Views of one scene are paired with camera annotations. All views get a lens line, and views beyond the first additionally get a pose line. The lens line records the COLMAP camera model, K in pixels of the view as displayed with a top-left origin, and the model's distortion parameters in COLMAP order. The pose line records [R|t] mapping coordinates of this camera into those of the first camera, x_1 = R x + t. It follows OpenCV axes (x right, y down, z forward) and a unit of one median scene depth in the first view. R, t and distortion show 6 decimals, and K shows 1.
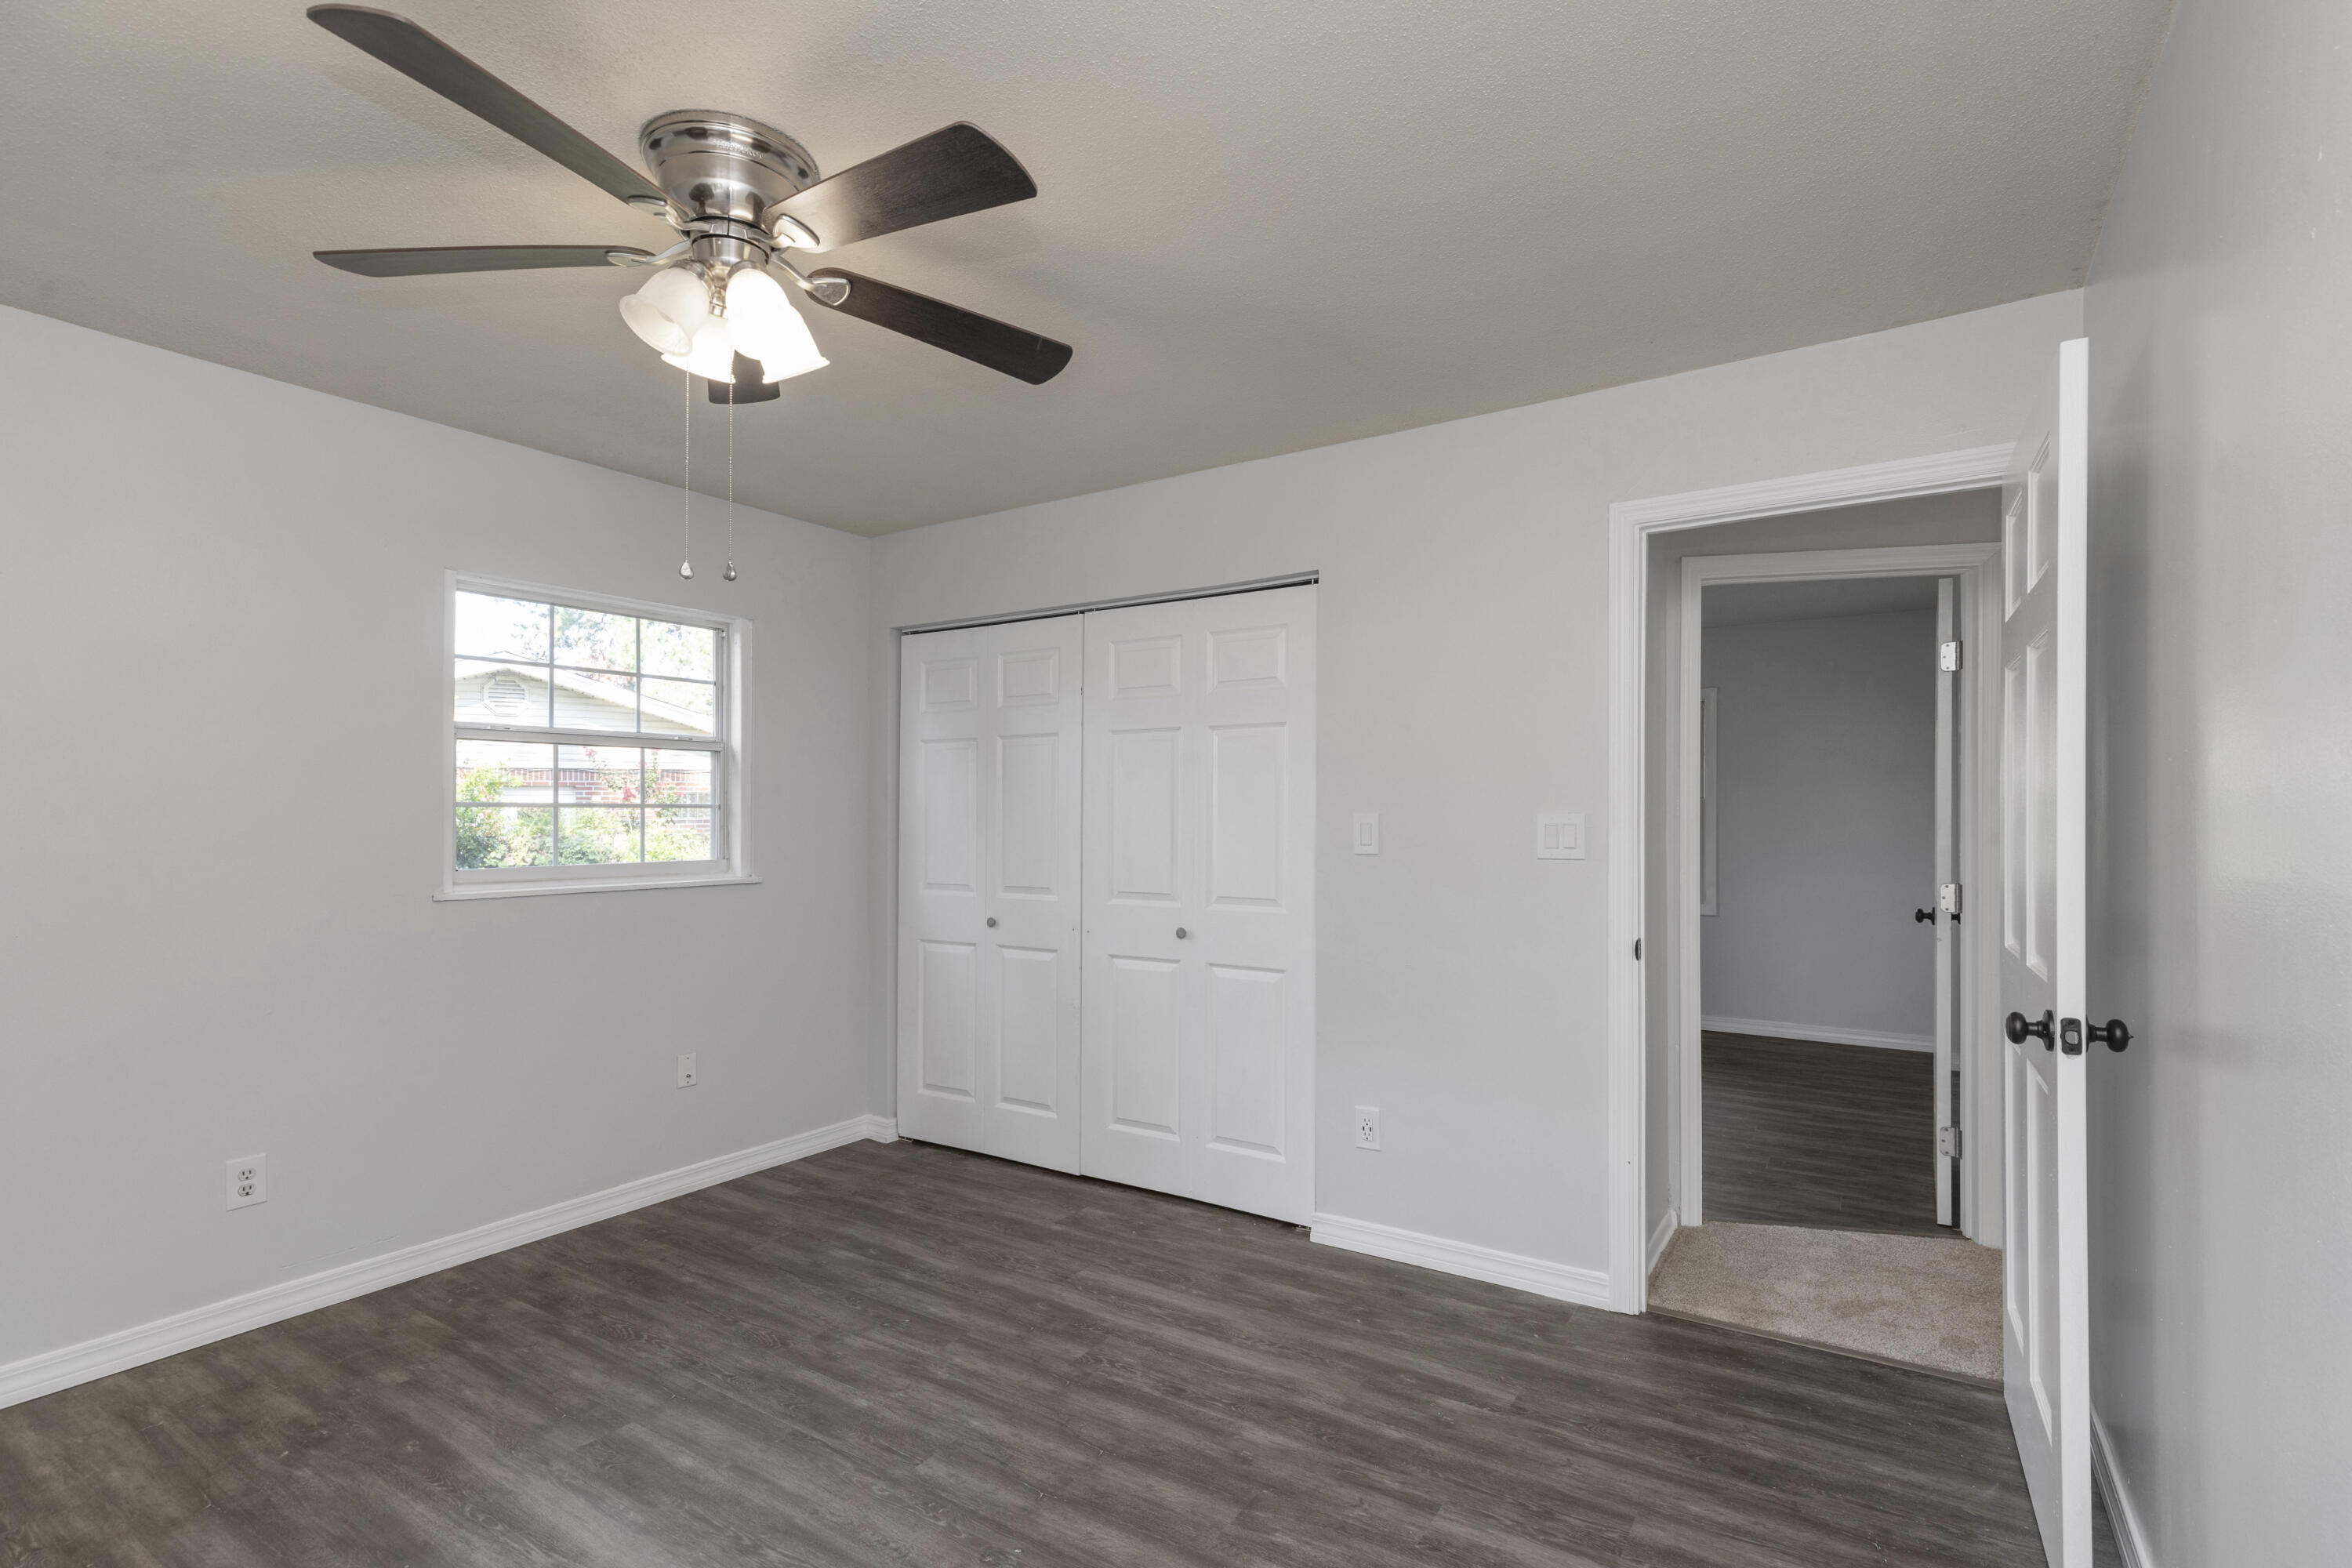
lens RADIAL K [[1119.6, 0, 1150.7], [0, 1119.6, 796.9], [0, 0, 1]] dist [0.010870, -0.000068]
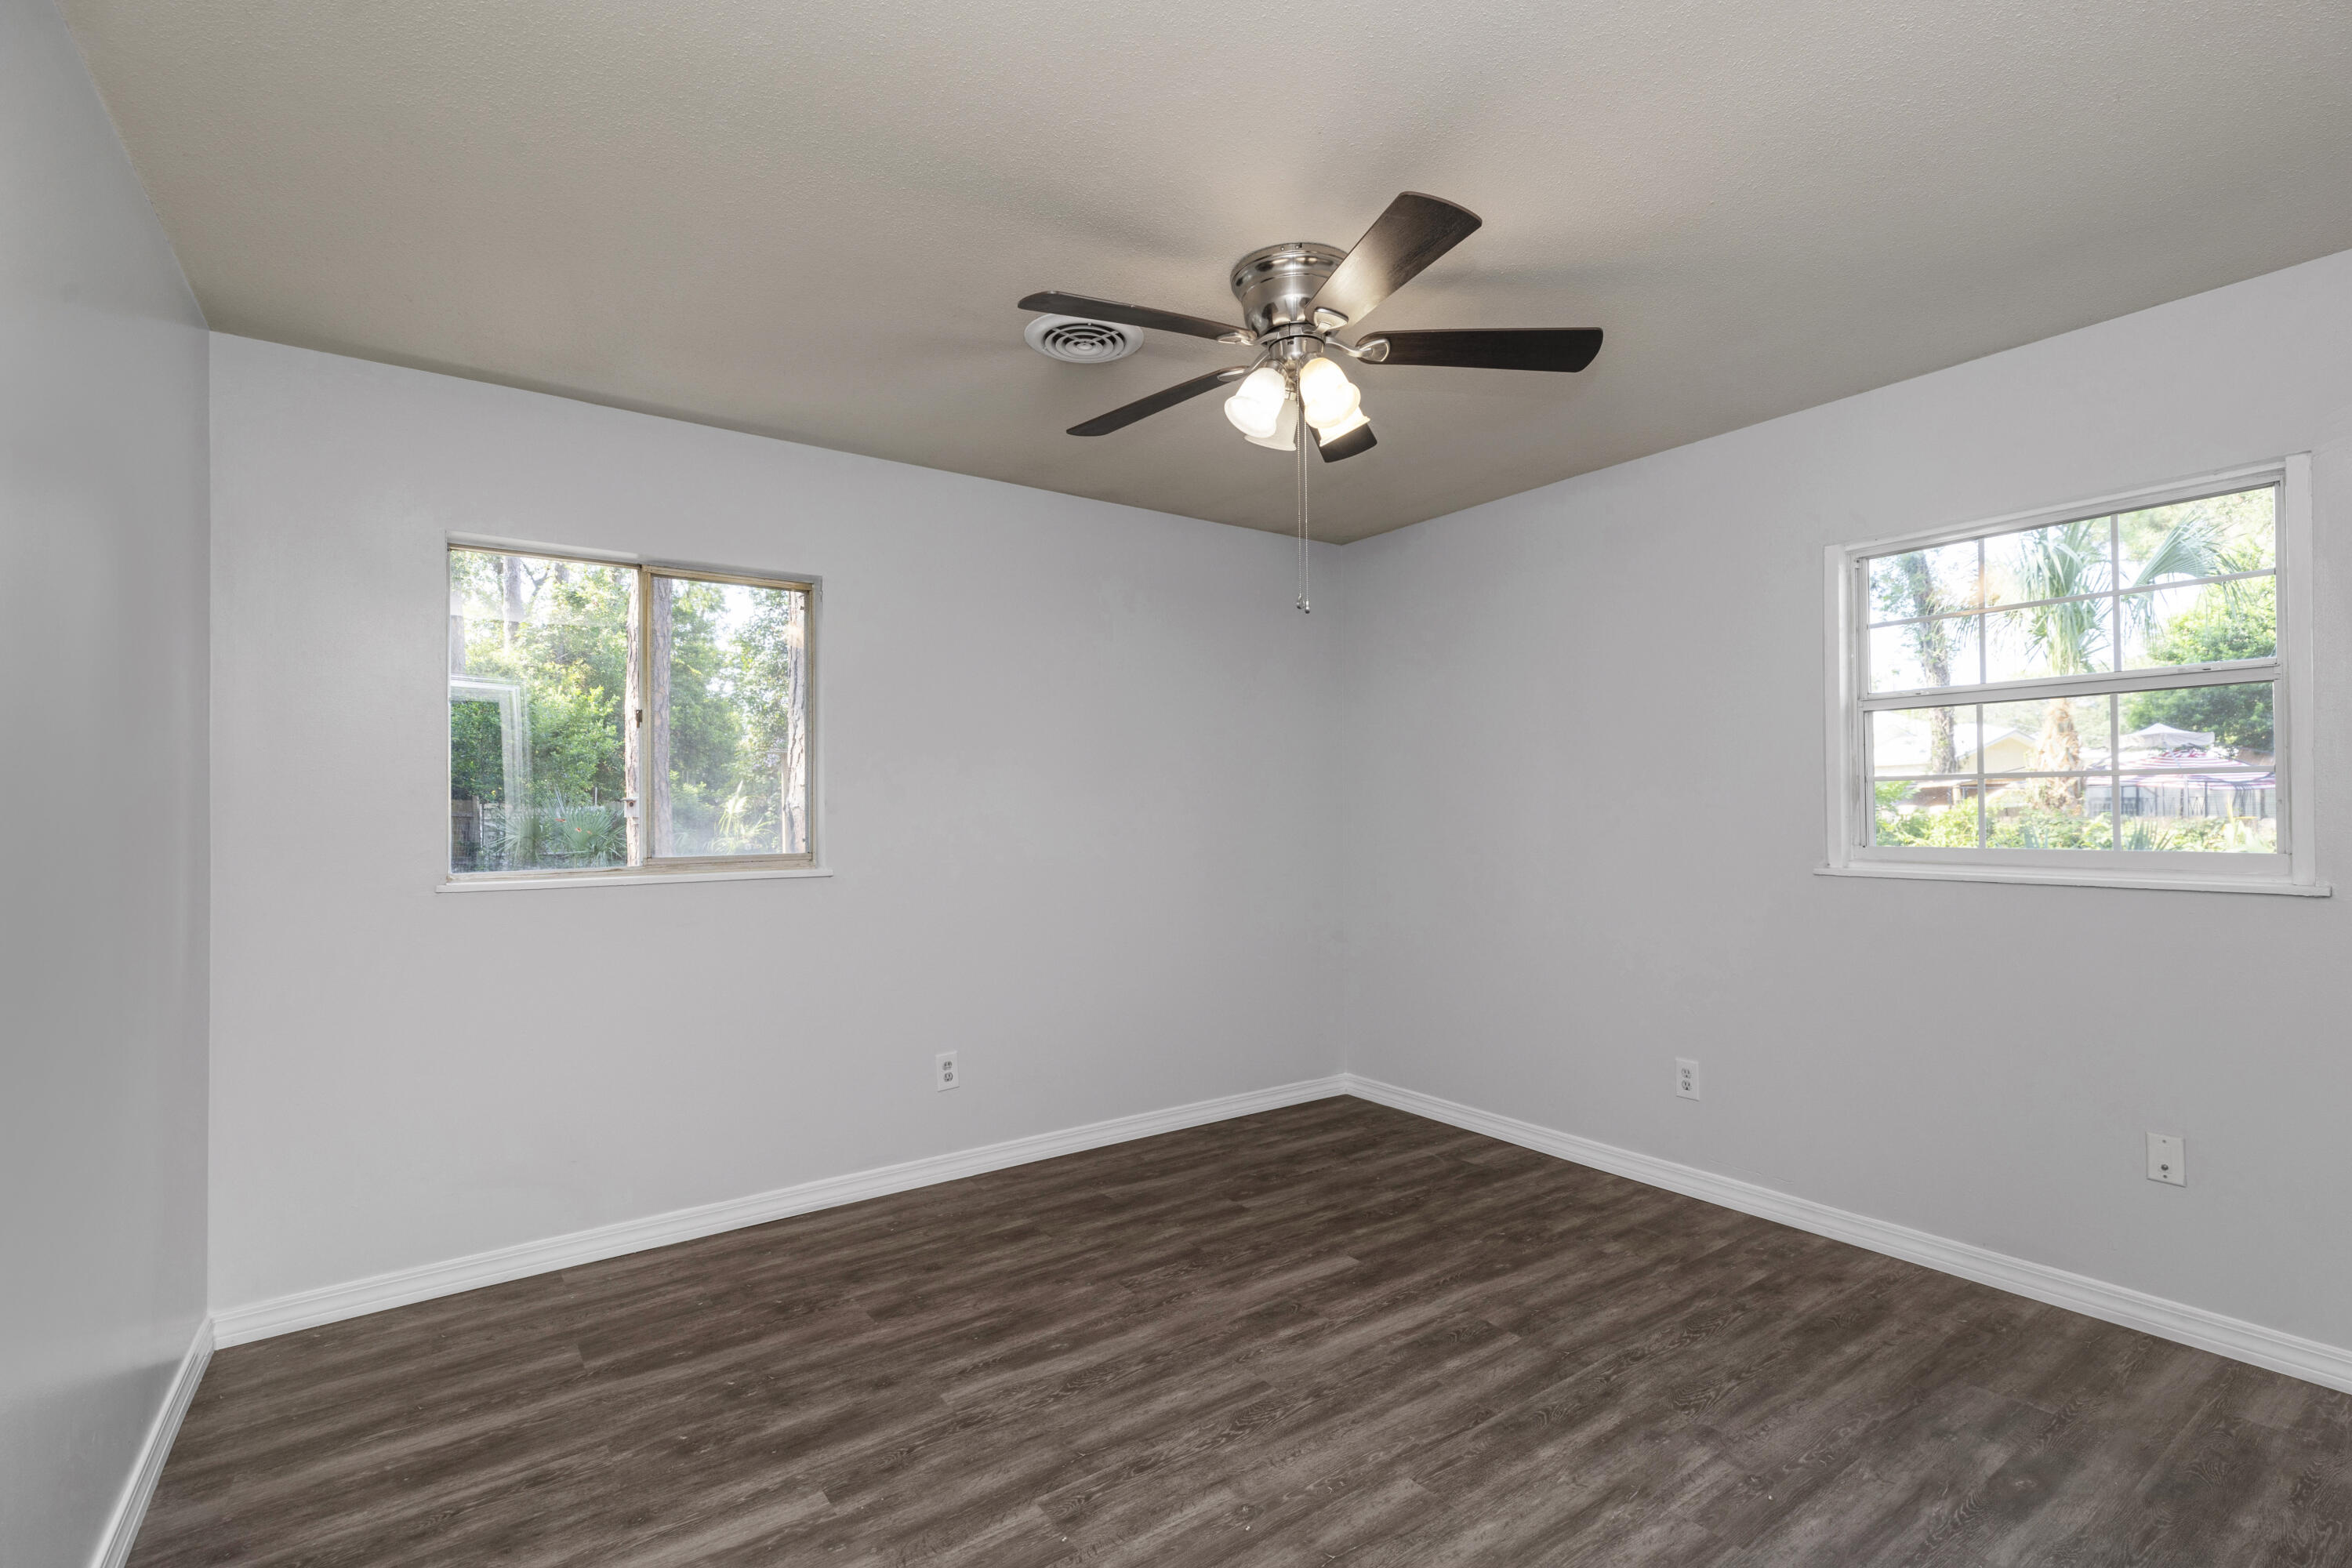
lens RADIAL K [[1098.7, 0, 1170.4], [0, 1098.7, 815.2], [0, 0, 1]] dist [0.004574, 0.000393]
pose [[-0.350534, 0.013760, -0.936449, 0.605135], [0.023700, 0.999702, 0.005818, 0.023658], [0.936250, -0.020155, -0.350755, 0.963704]]
